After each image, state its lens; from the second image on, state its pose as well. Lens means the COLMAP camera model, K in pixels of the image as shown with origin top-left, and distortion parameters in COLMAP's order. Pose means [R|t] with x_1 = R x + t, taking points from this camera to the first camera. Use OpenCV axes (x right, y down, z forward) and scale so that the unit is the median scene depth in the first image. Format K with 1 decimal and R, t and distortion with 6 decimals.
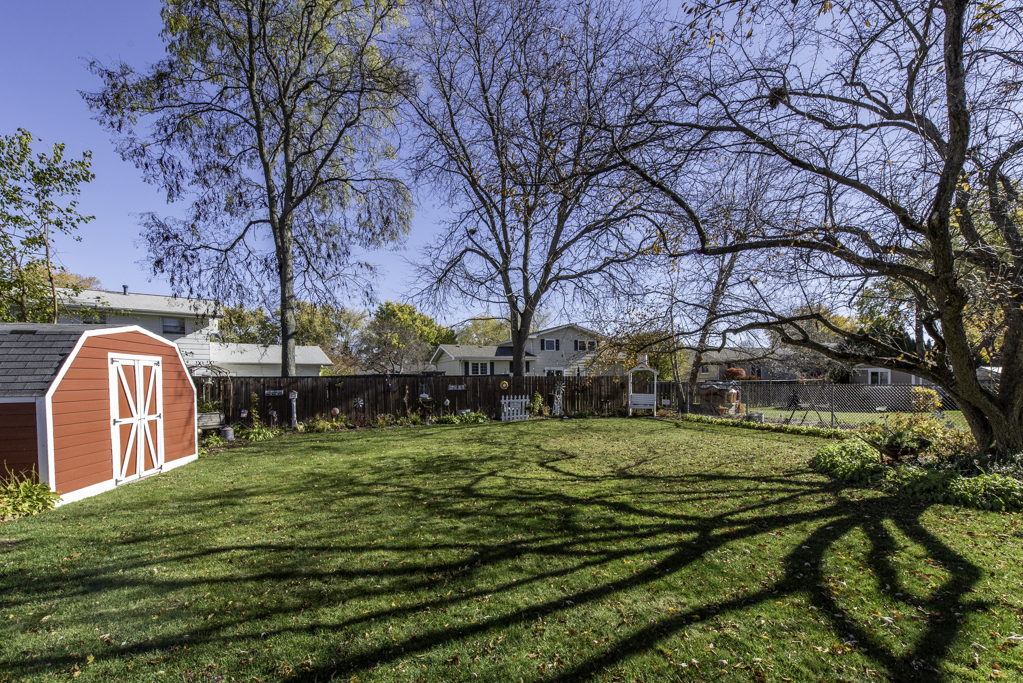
lens RADIAL K [[418.2, 0, 511.5], [0, 418.2, 389.7], [0, 0, 1]] dist [0.002084, -0.000063]
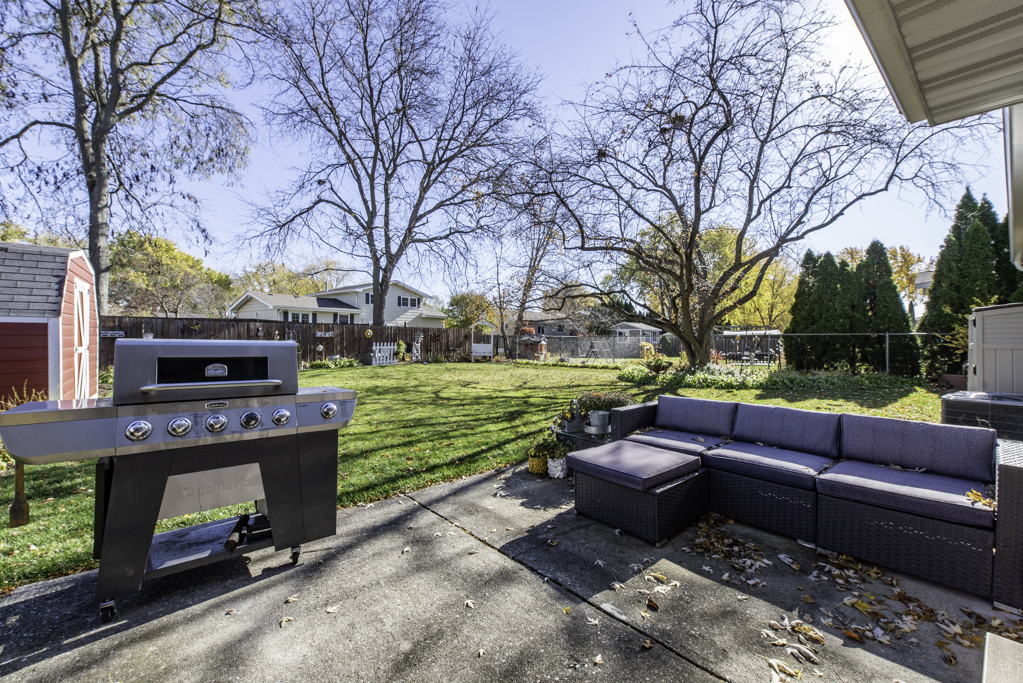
lens RADIAL K [[412.0, 0, 509.3], [0, 412.0, 342.5], [0, 0, 1]] dist [0.002866, 0.000155]
pose [[0.883387, 0.012920, 0.468465, -0.188586], [-0.006965, 0.999871, -0.014443, 0.024396], [-0.468592, 0.009496, 0.883364, -0.107224]]
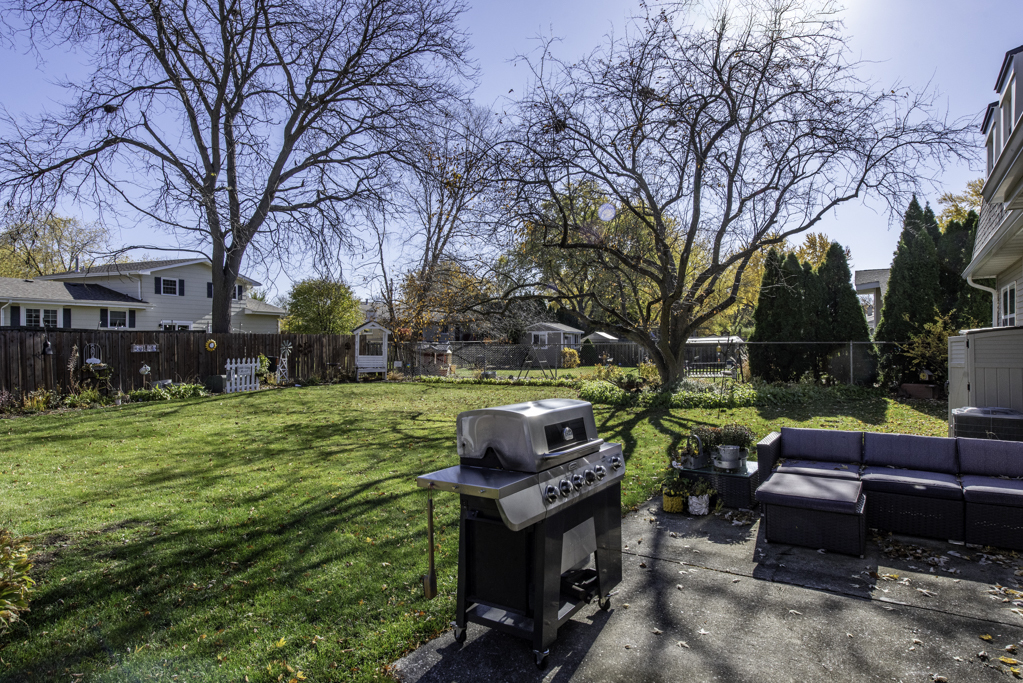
lens RADIAL K [[574.2, 0, 511.5], [0, 574.2, 341.5], [0, 0, 1]] dist [0.012788, -0.001058]
pose [[0.719773, 0.005708, 0.694186, -0.326621], [0.010867, 0.999751, -0.019489, 0.007940], [-0.694124, 0.021571, 0.719532, -0.082561]]
